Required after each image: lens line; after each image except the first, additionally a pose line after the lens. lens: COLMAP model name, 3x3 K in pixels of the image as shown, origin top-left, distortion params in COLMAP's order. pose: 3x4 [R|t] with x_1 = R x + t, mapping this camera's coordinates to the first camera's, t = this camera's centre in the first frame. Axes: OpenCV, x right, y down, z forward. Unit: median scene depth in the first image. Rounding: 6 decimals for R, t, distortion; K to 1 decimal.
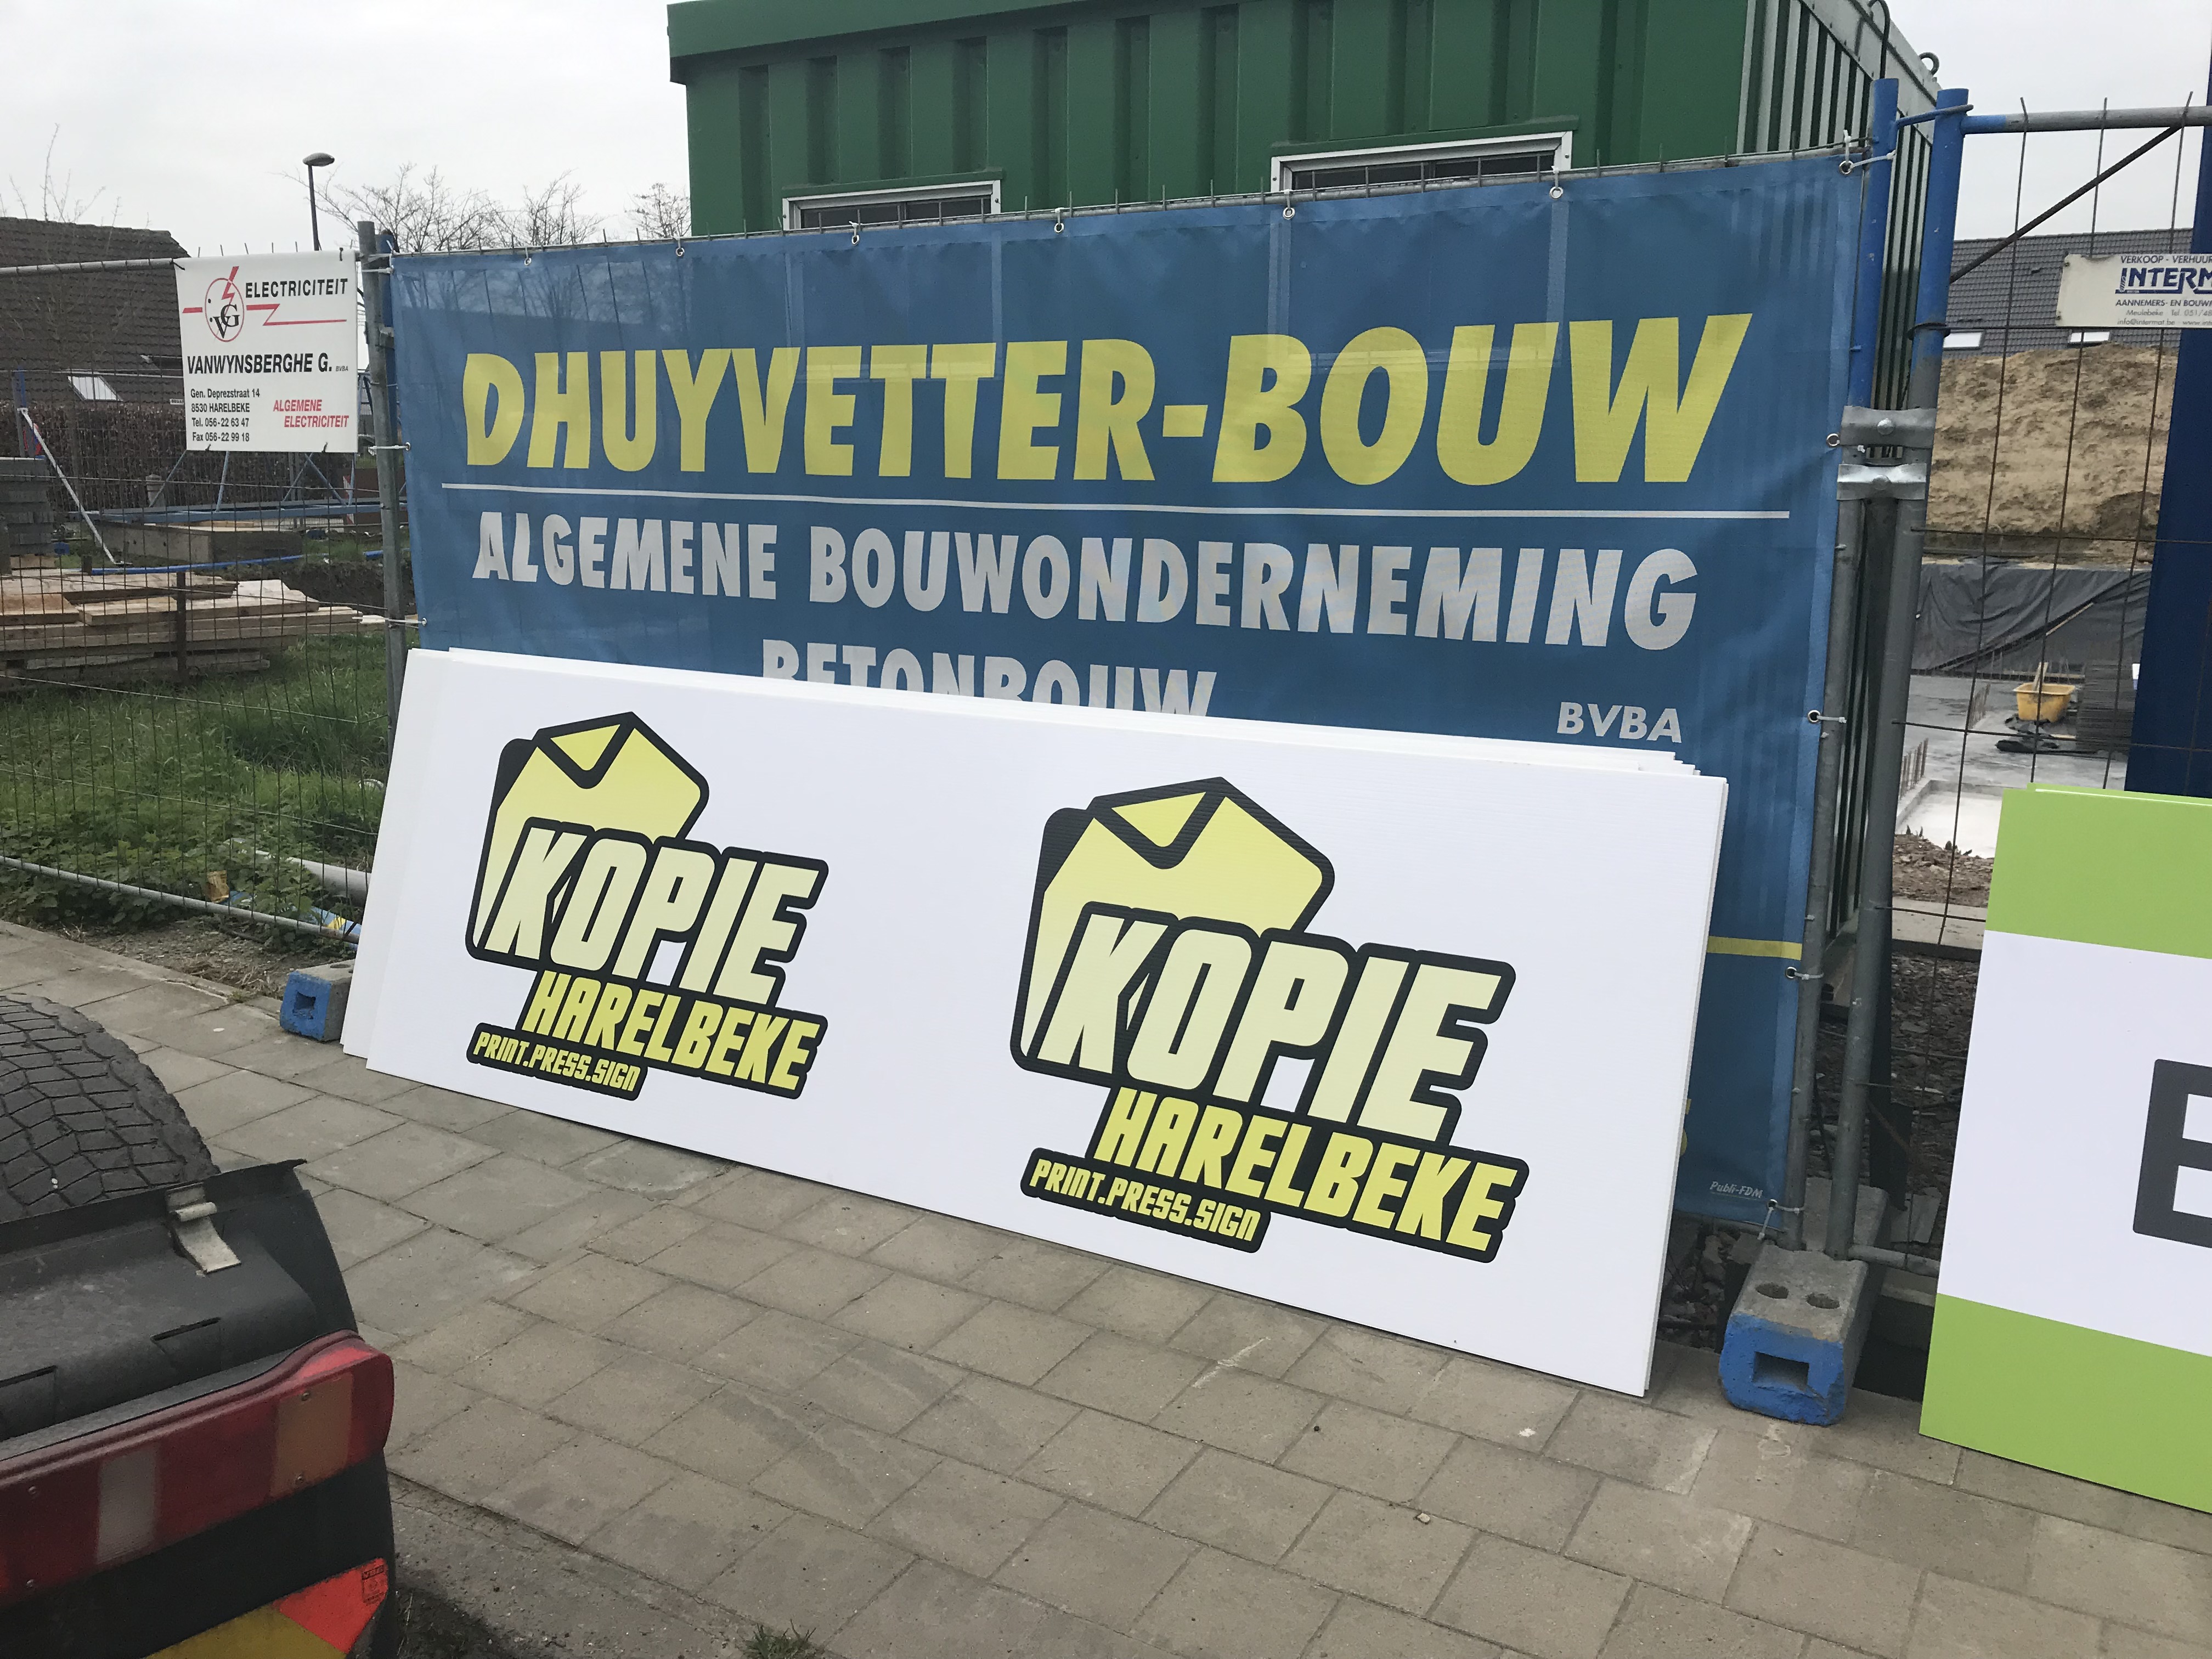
lens RADIAL K [[1788.8, 0, 1106.0], [0, 1788.8, 829.5], [0, 0, 1]] dist [0.066400, -0.080671]
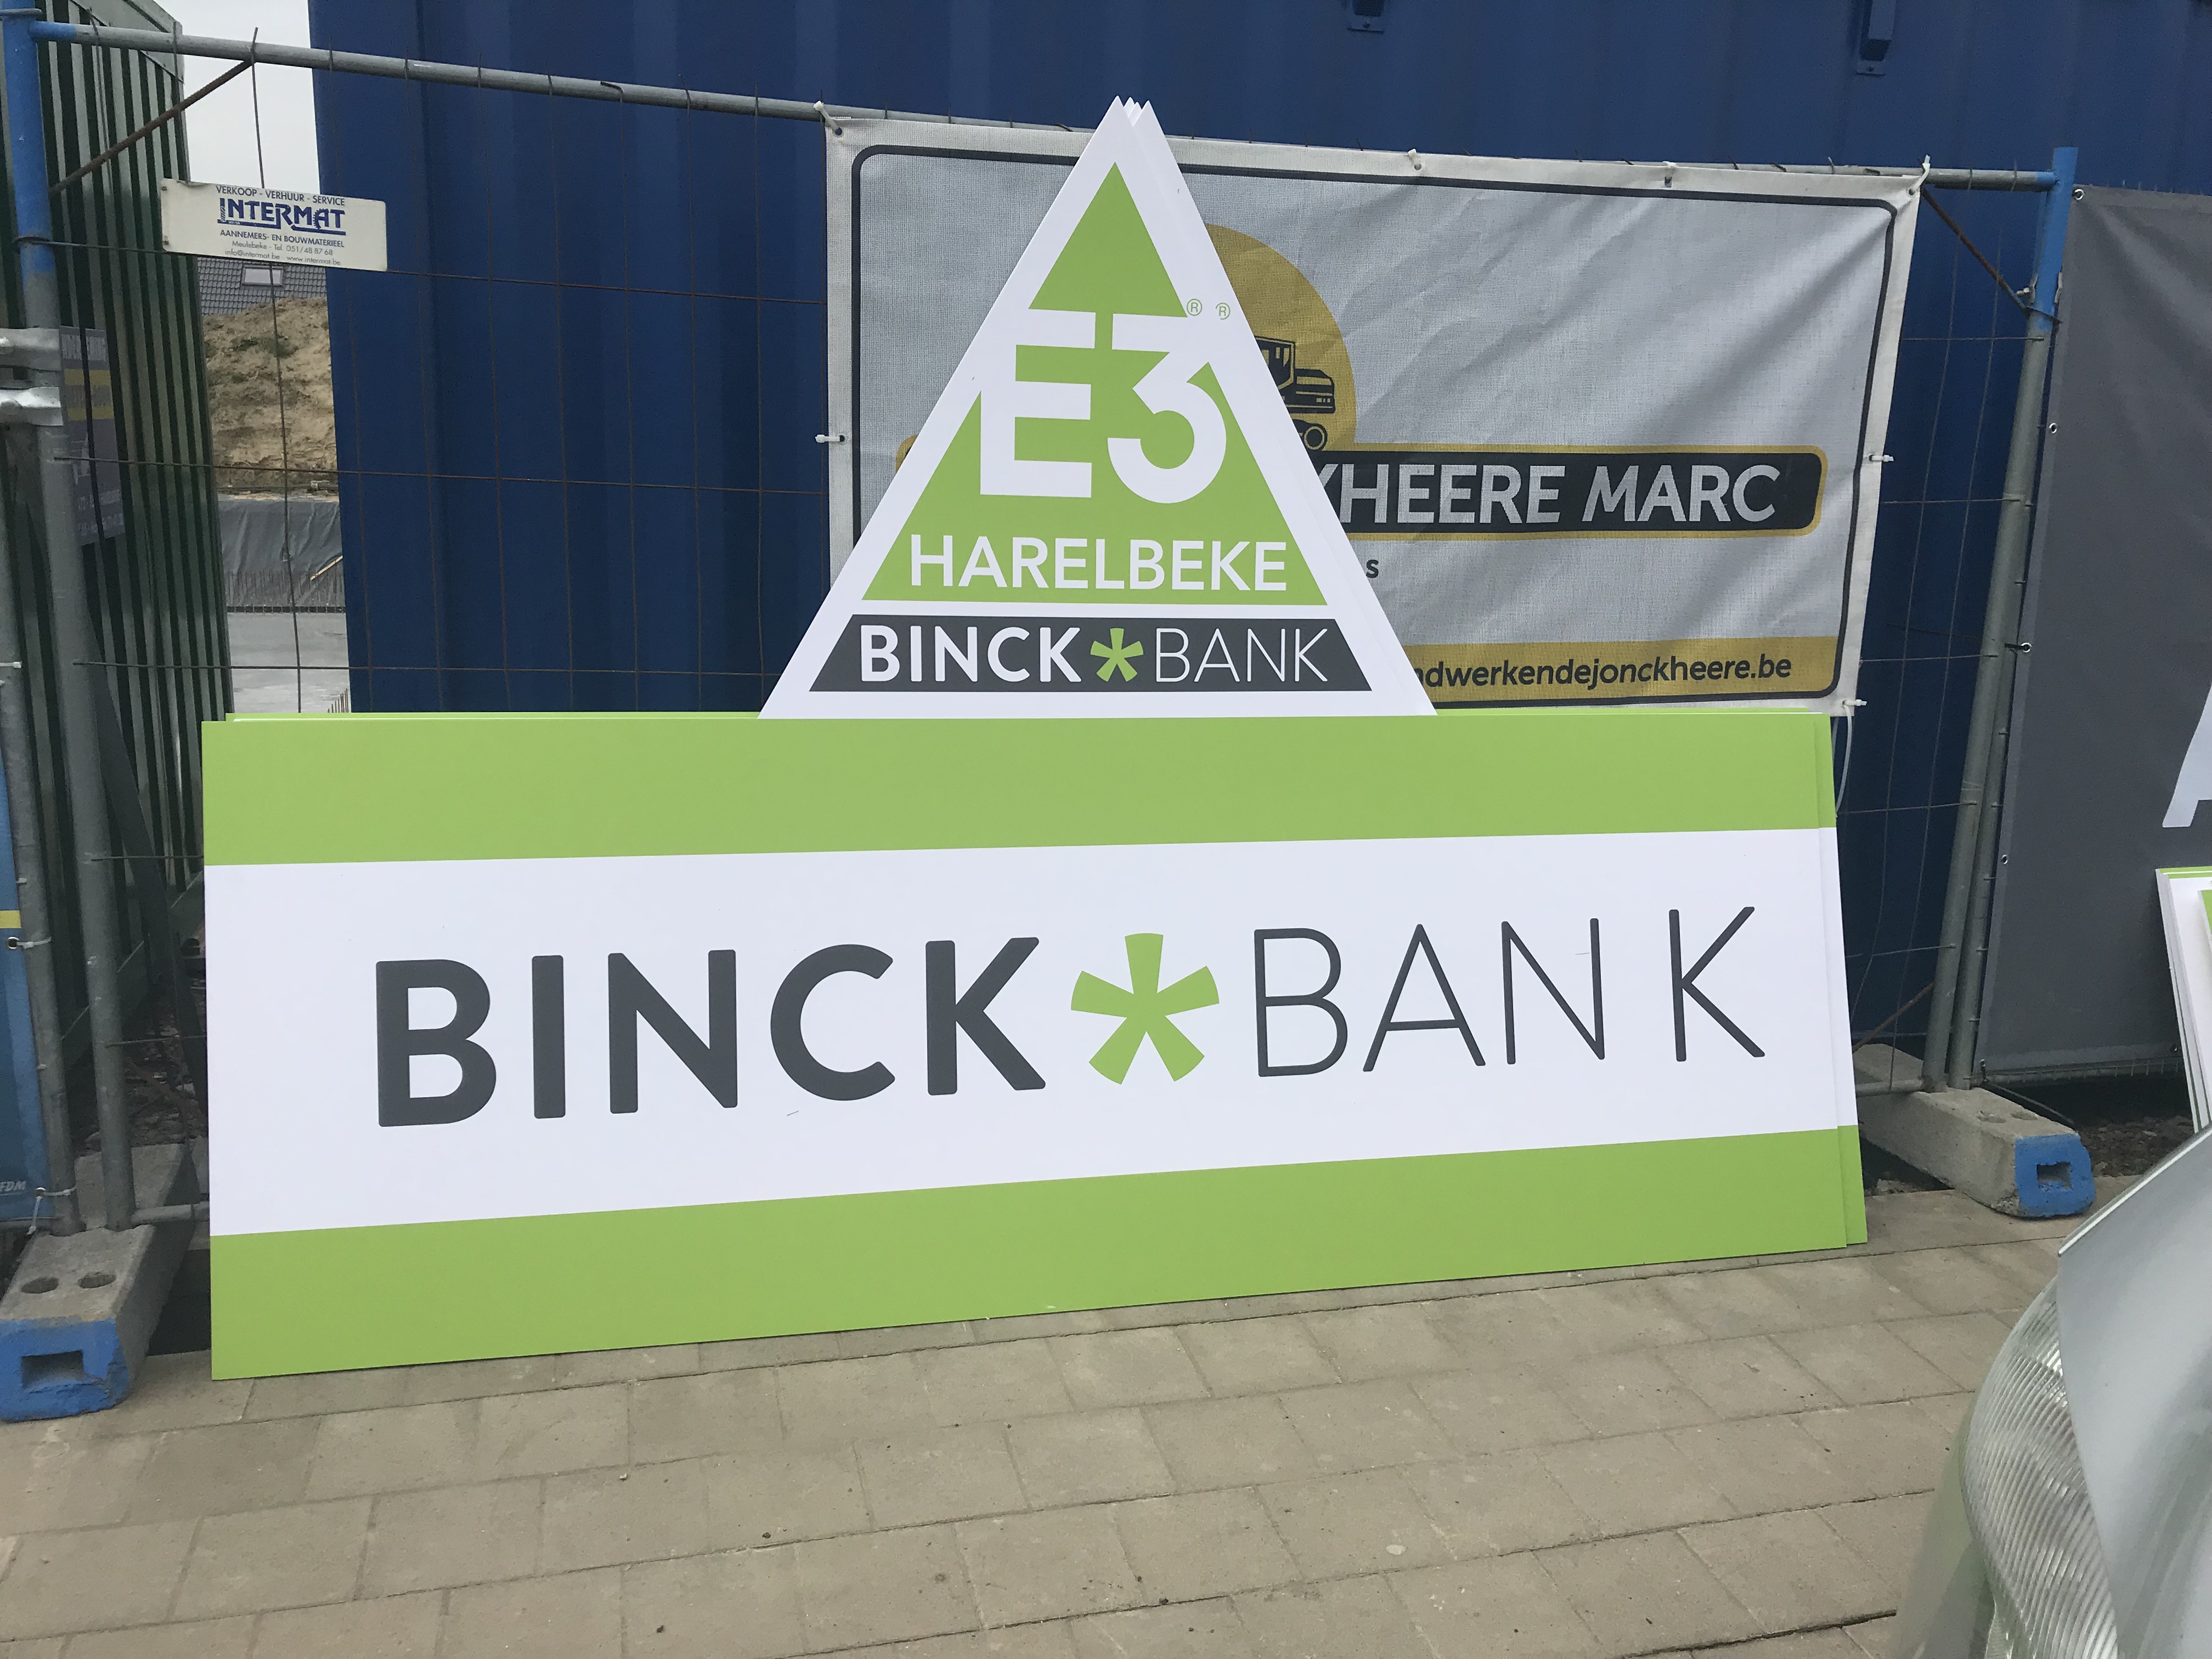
lens RADIAL K [[1788.8, 0, 1106.0], [0, 1788.8, 829.5], [0, 0, 1]] dist [0.066400, -0.080671]
pose [[0.702320, -0.141008, 0.697756, 0.142933], [0.117879, 0.989690, 0.081355, 0.013420], [-0.702034, 0.025114, 0.711701, -0.051855]]
